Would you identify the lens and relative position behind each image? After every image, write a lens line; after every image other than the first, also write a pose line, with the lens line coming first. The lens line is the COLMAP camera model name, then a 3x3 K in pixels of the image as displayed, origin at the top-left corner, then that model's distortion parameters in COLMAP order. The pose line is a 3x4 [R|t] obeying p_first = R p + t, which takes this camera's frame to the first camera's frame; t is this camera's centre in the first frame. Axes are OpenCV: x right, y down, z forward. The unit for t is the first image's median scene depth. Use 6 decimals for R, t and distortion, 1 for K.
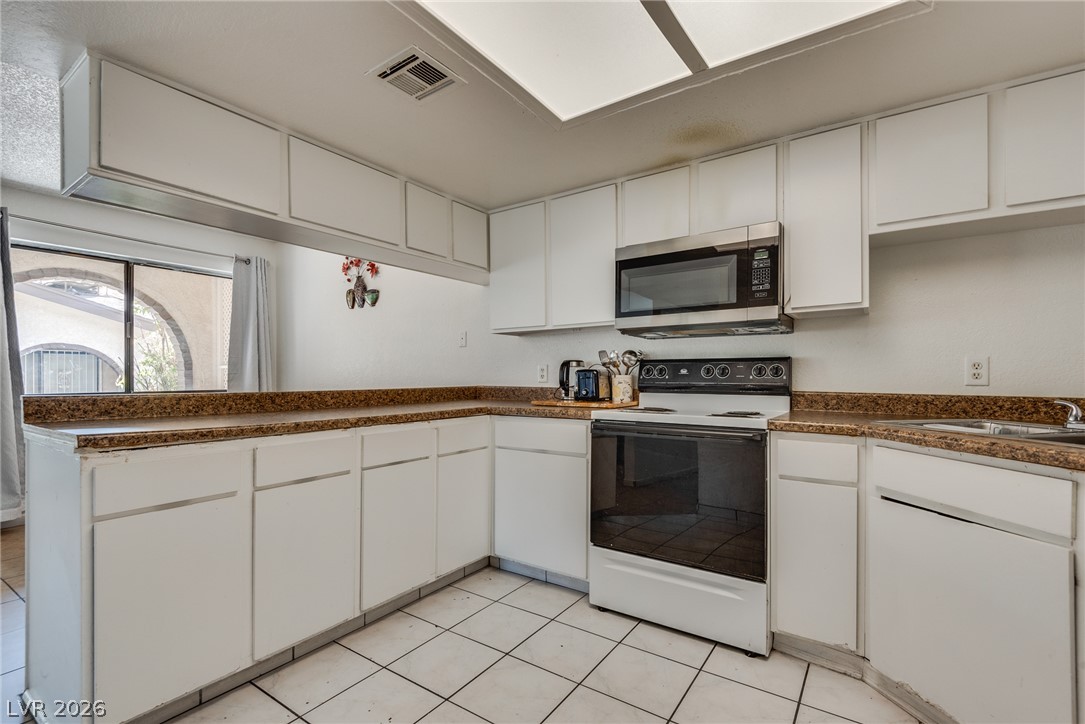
lens RADIAL K [[499.7, 0, 521.1], [0, 499.7, 377.1], [0, 0, 1]] dist [0.001941, -0.004295]
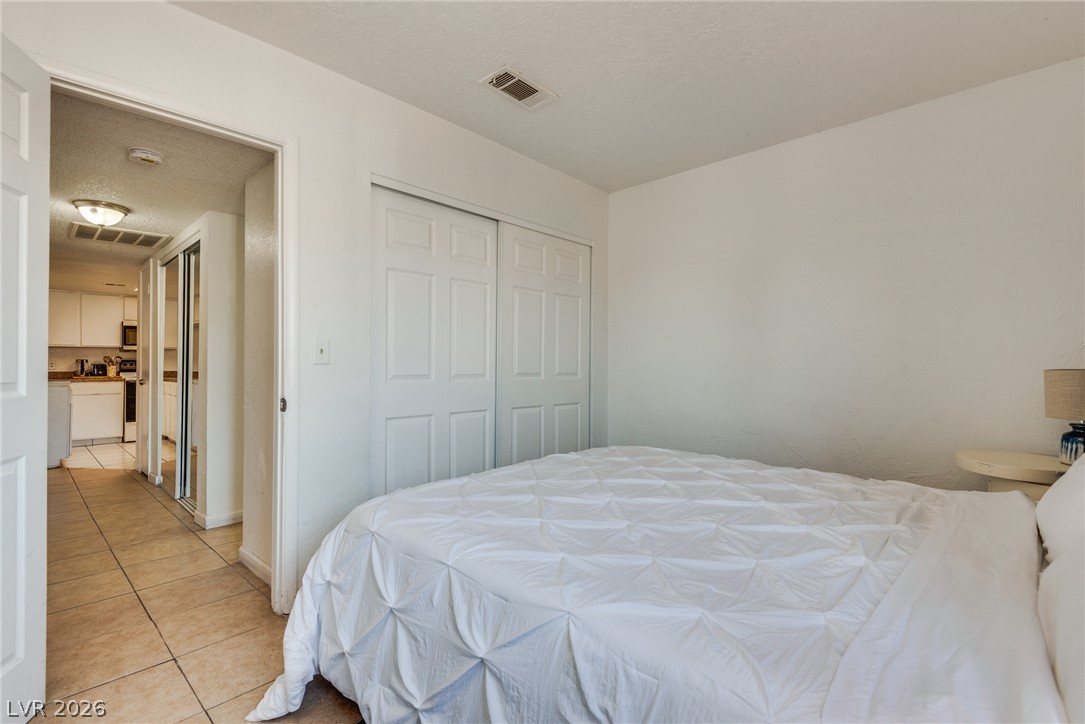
lens RADIAL K [[499.7, 0, 543.0], [0, 499.7, 361.3], [0, 0, 1]] dist [0.001941, -0.004295]
pose [[0.116028, 0.005402, 0.993231, -2.521284], [0.006992, 0.999956, -0.006255, 0.004833], [-0.993221, 0.007670, 0.115986, -1.807693]]
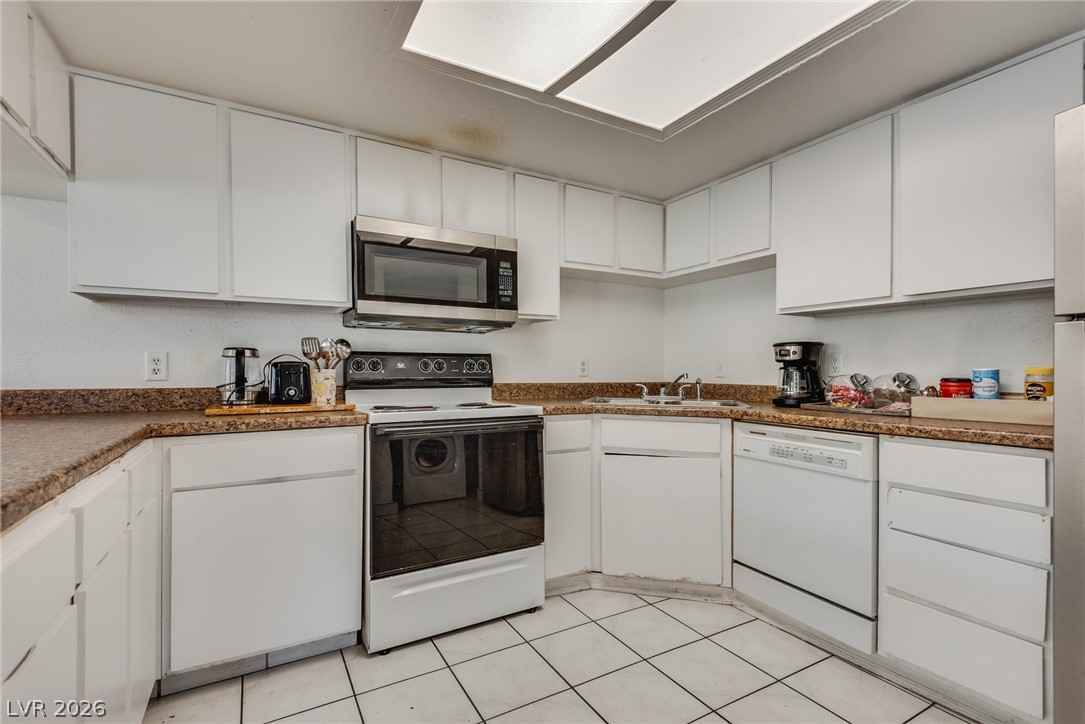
lens RADIAL K [[499.7, 0, 542.2], [0, 499.7, 372.3], [0, 0, 1]] dist [0.001941, -0.004295]
pose [[0.395958, -0.004362, 0.918258, -0.486912], [0.001874, 0.999990, 0.003942, -0.001678], [-0.918267, 0.000160, 0.395963, 0.427413]]
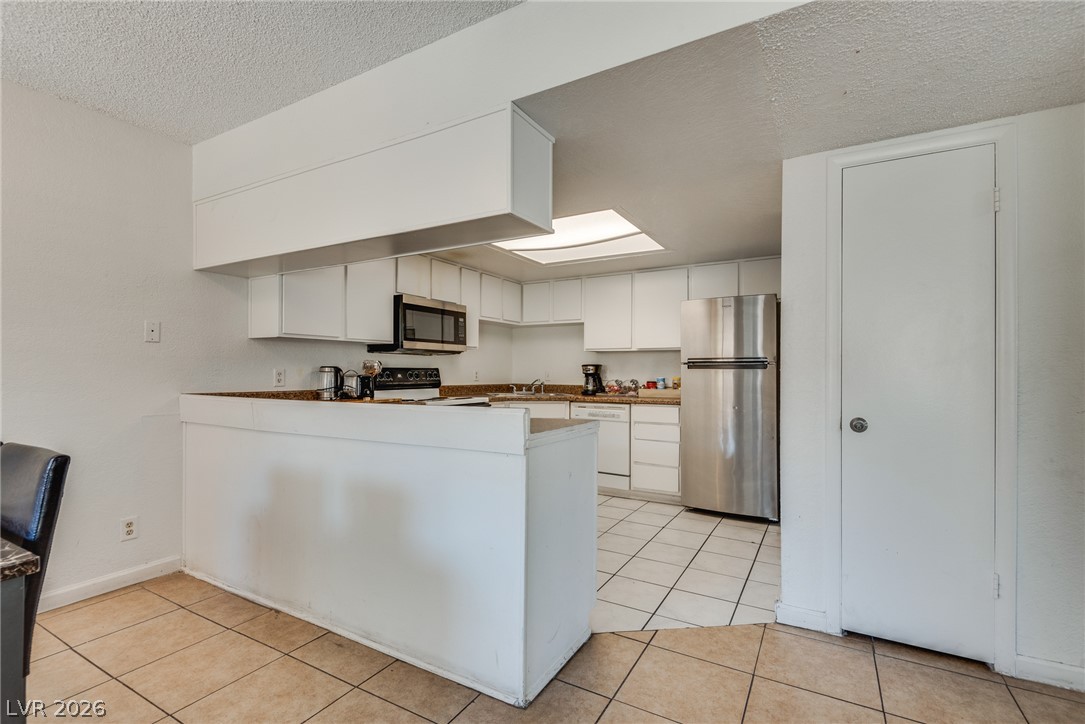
lens RADIAL K [[499.7, 0, 541.8], [0, 499.7, 366.4], [0, 0, 1]] dist [0.001941, -0.004295]
pose [[-0.121300, 0.008277, 0.992581, -1.473113], [-0.001513, 0.999963, -0.008523, -0.031210], [-0.992615, -0.002536, -0.121283, 0.835659]]
